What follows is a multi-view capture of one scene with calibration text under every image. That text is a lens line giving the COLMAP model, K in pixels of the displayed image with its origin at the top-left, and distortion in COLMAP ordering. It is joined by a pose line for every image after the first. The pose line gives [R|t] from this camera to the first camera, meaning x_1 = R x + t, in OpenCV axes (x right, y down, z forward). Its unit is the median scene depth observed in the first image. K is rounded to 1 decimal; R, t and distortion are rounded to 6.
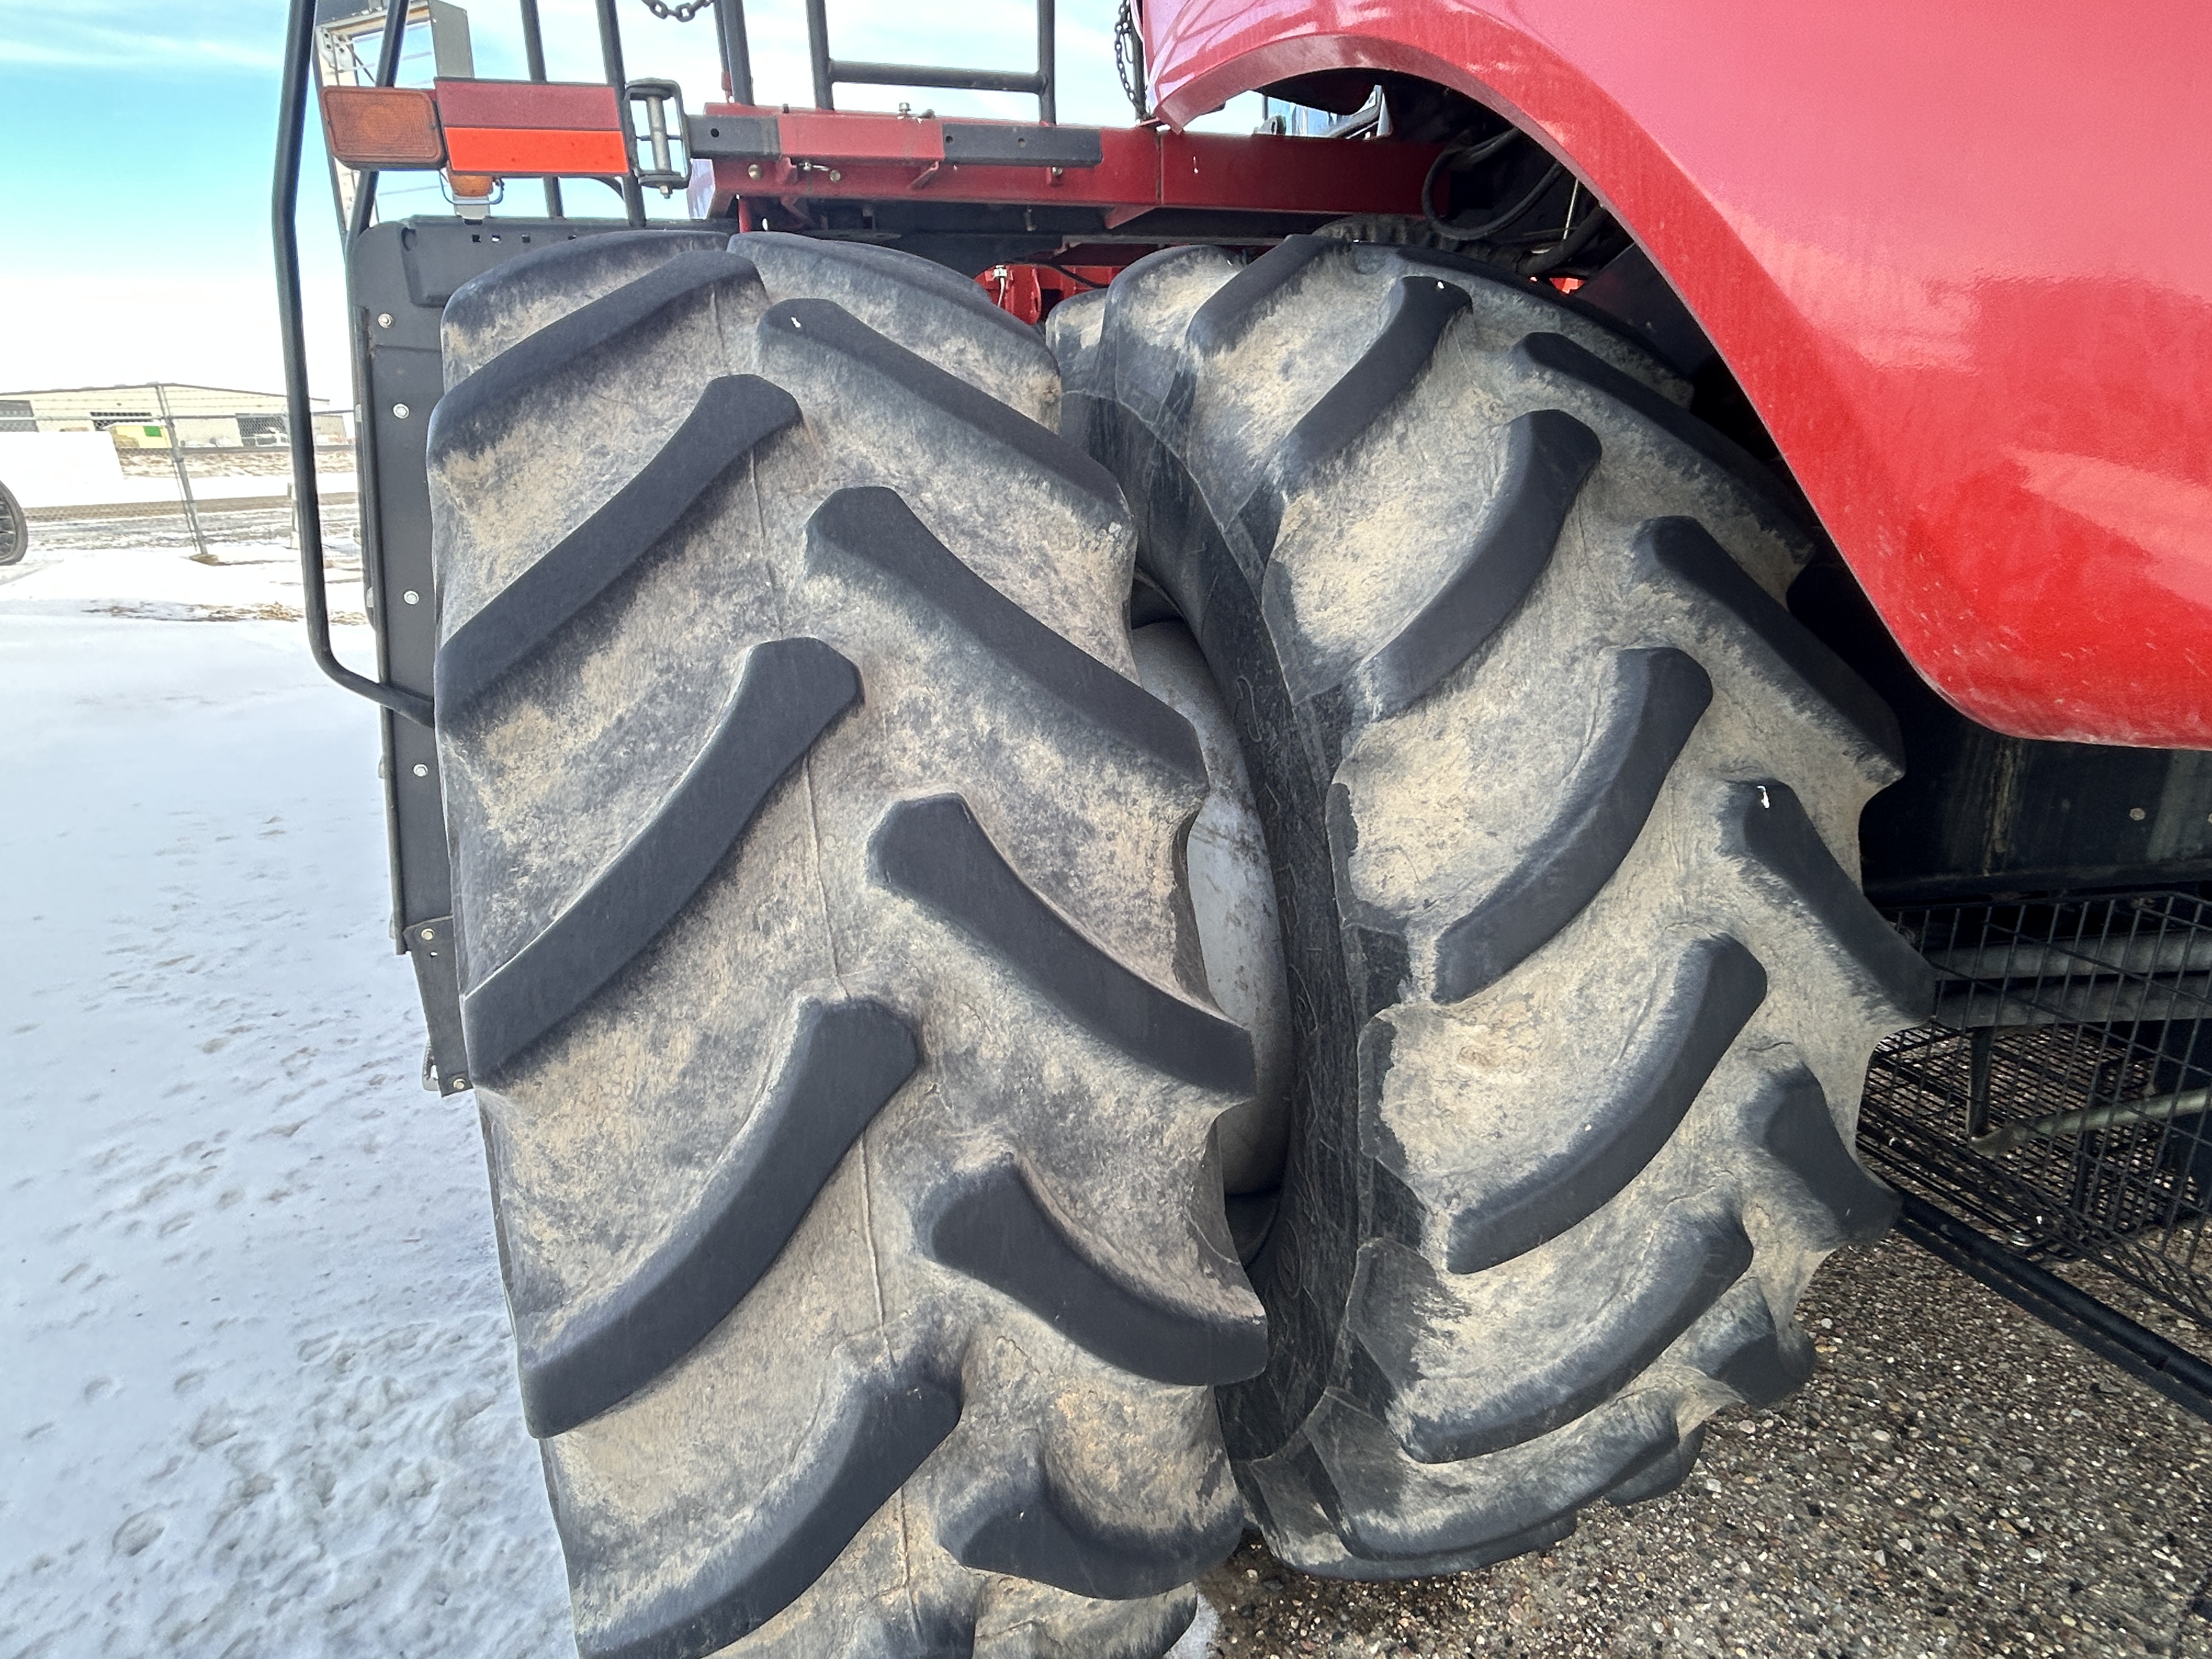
lens RADIAL K [[1196.0, 0, 1087.1], [0, 1196.0, 822.4], [0, 0, 1]] dist [-0.000064, 0.000293]
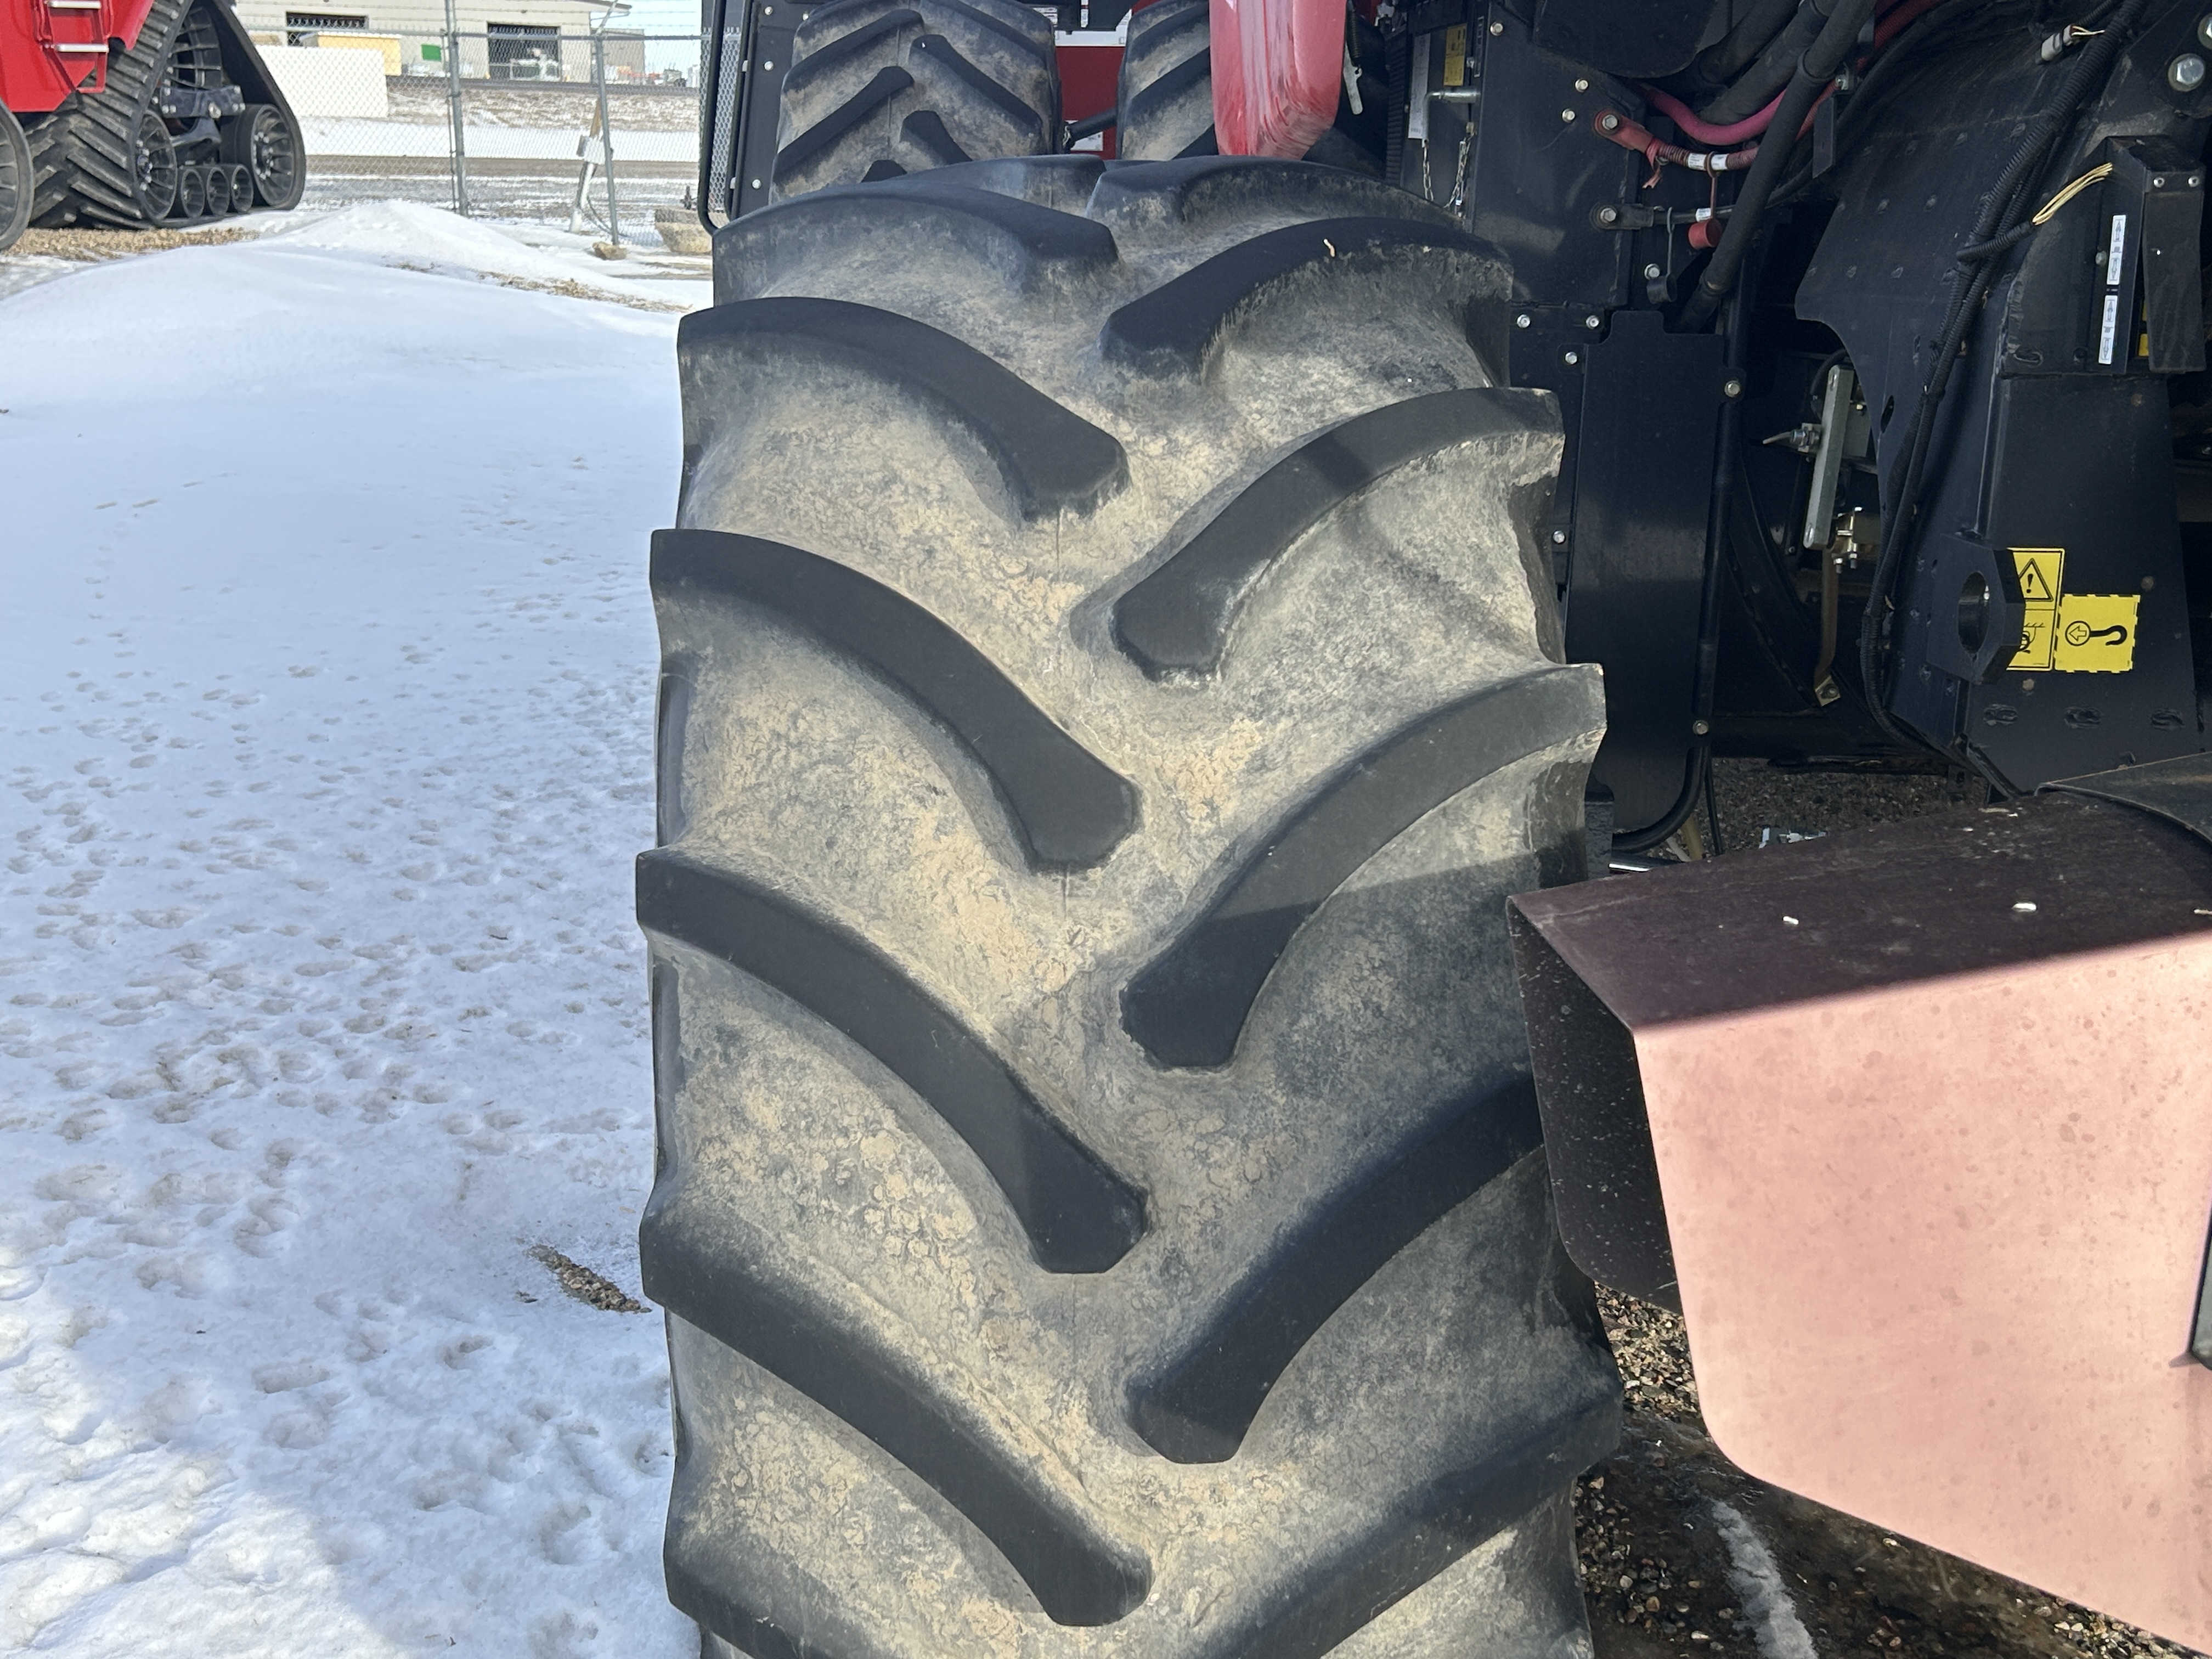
lens RADIAL K [[2497.6, 0, 1106.0], [0, 2497.6, 829.5], [0, 0, 1]] dist [0.221979, -0.704896]
pose [[0.935701, 0.141300, -0.323261, 1.930950], [-0.153701, 0.988032, -0.013020, 1.134186], [0.317552, 0.061868, 0.946220, -3.550699]]
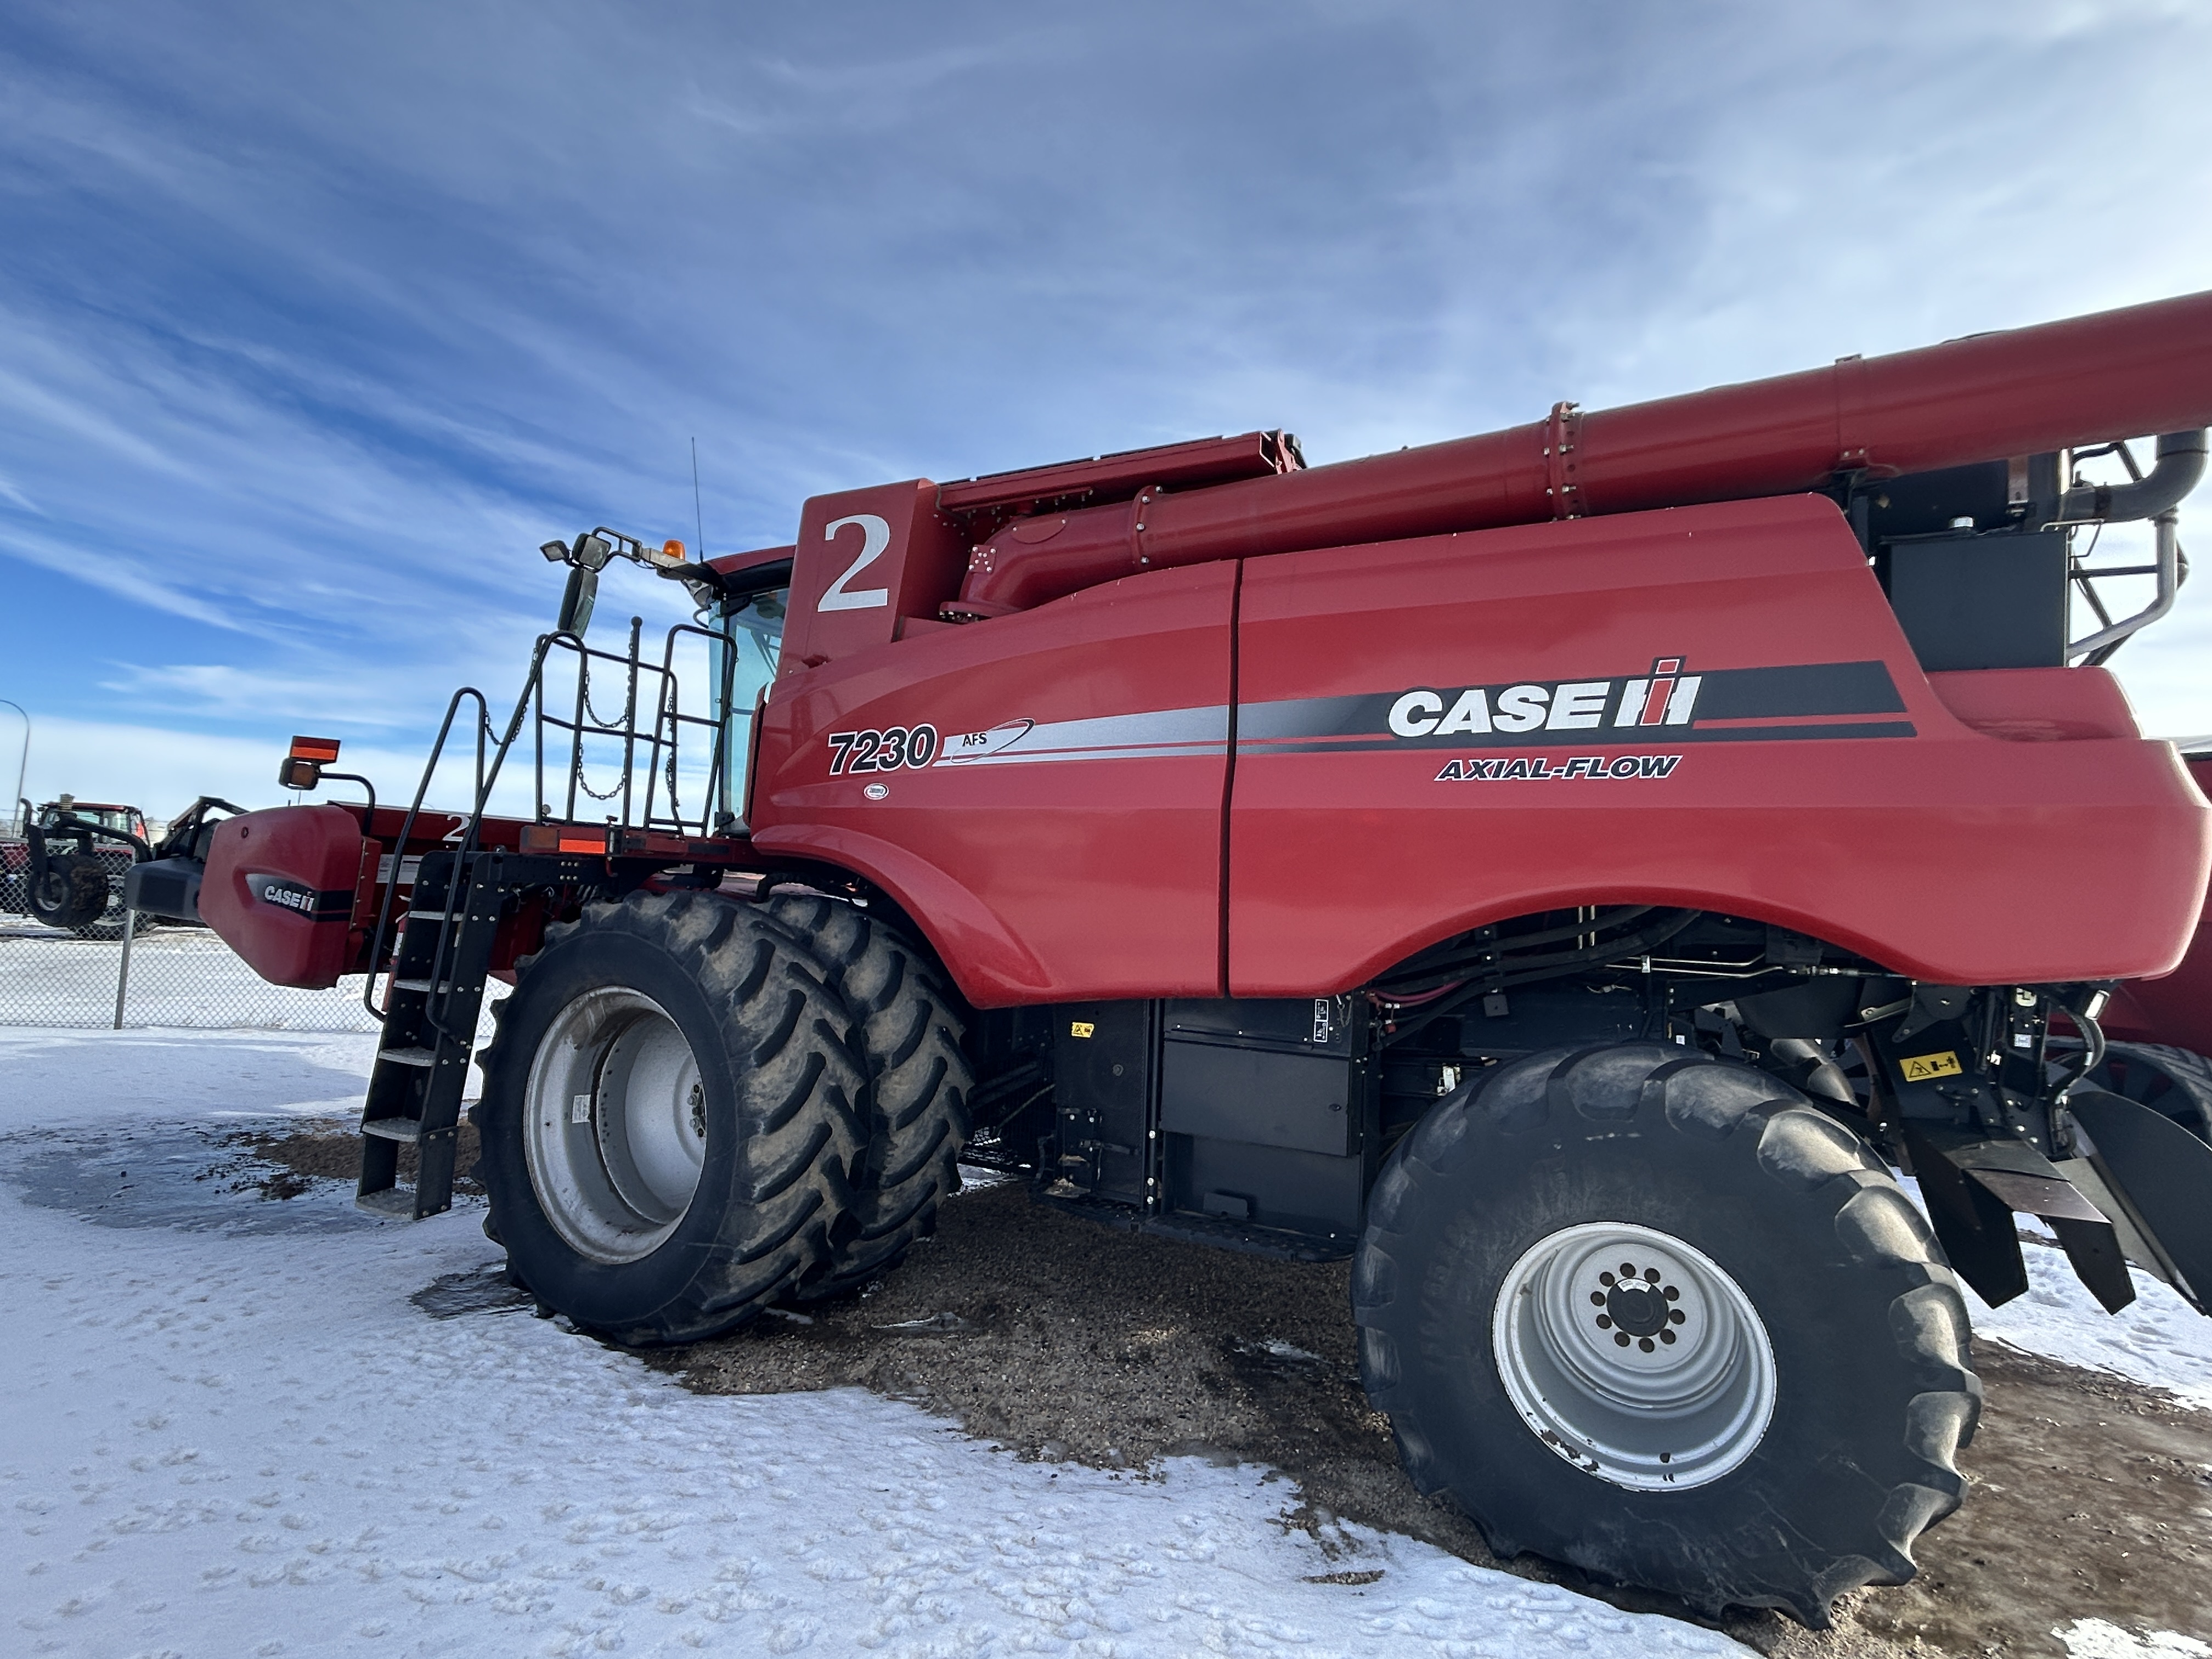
lens RADIAL K [[1196.0, 0, 1087.1], [0, 1196.0, 822.4], [0, 0, 1]] dist [-0.000064, 0.000293]
pose [[0.766721, 0.110114, 0.632467, -2.157244], [0.128850, 0.938738, -0.319638, 0.815954], [-0.628917, 0.326567, 0.705562, -3.080972]]
